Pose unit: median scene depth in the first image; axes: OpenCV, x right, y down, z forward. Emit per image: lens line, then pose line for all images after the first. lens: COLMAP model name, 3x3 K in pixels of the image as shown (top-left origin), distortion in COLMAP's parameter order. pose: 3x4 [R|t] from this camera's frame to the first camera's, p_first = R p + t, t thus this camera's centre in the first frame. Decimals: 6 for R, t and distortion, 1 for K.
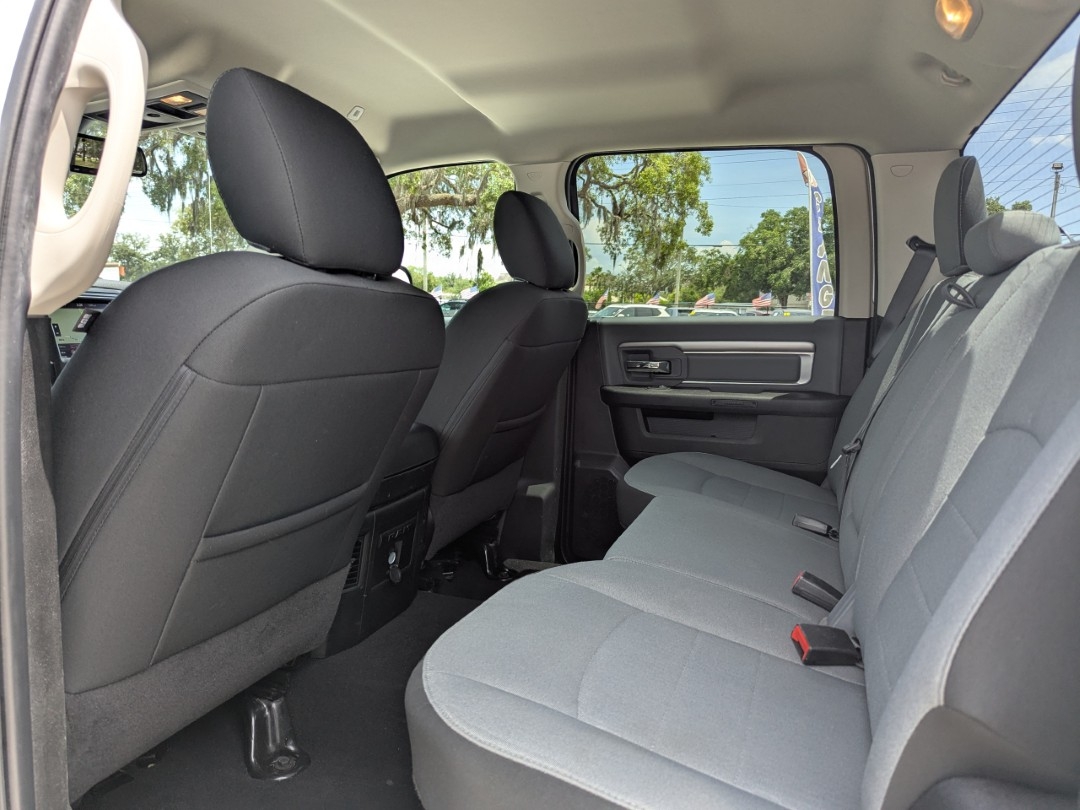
lens RADIAL K [[799.8, 0, 547.0], [0, 799.8, 409.8], [0, 0, 1]] dist [0.031360, -0.045749]
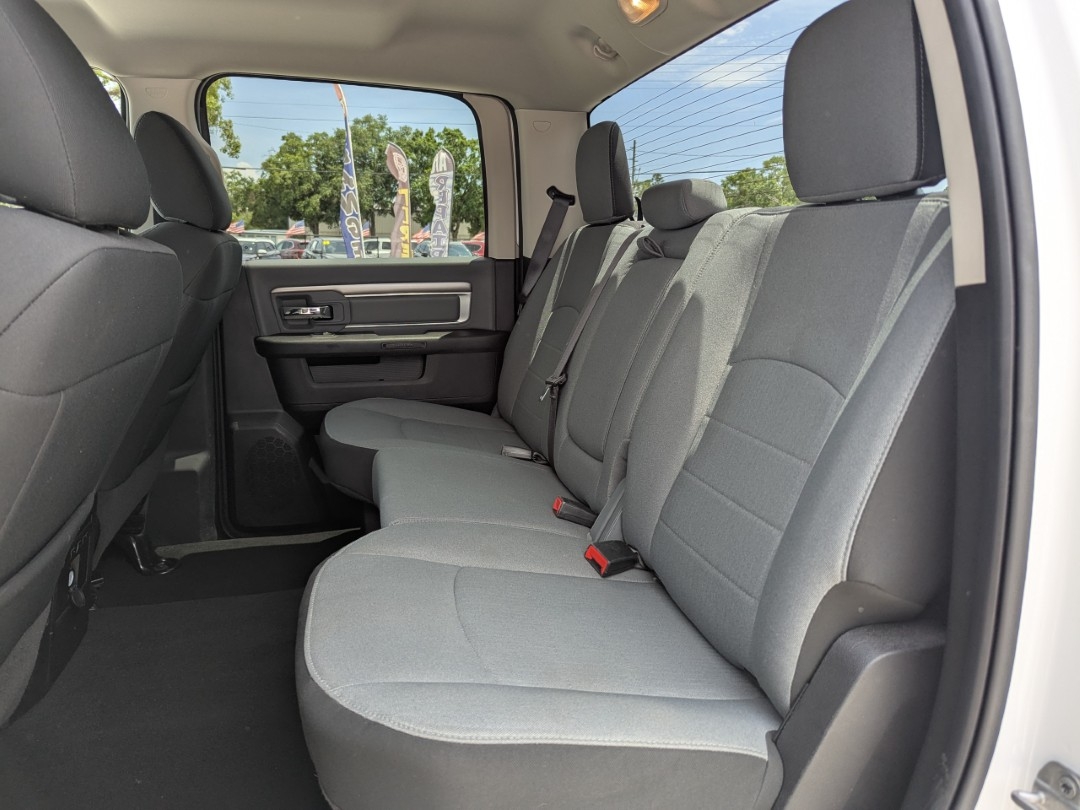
lens RADIAL K [[799.8, 0, 547.8], [0, 799.8, 393.6], [0, 0, 1]] dist [0.031360, -0.045749]
pose [[0.810055, -0.115468, 0.574873, -0.208386], [0.071844, 0.992577, 0.098132, -0.034309], [-0.581936, -0.038191, 0.812337, 0.072838]]
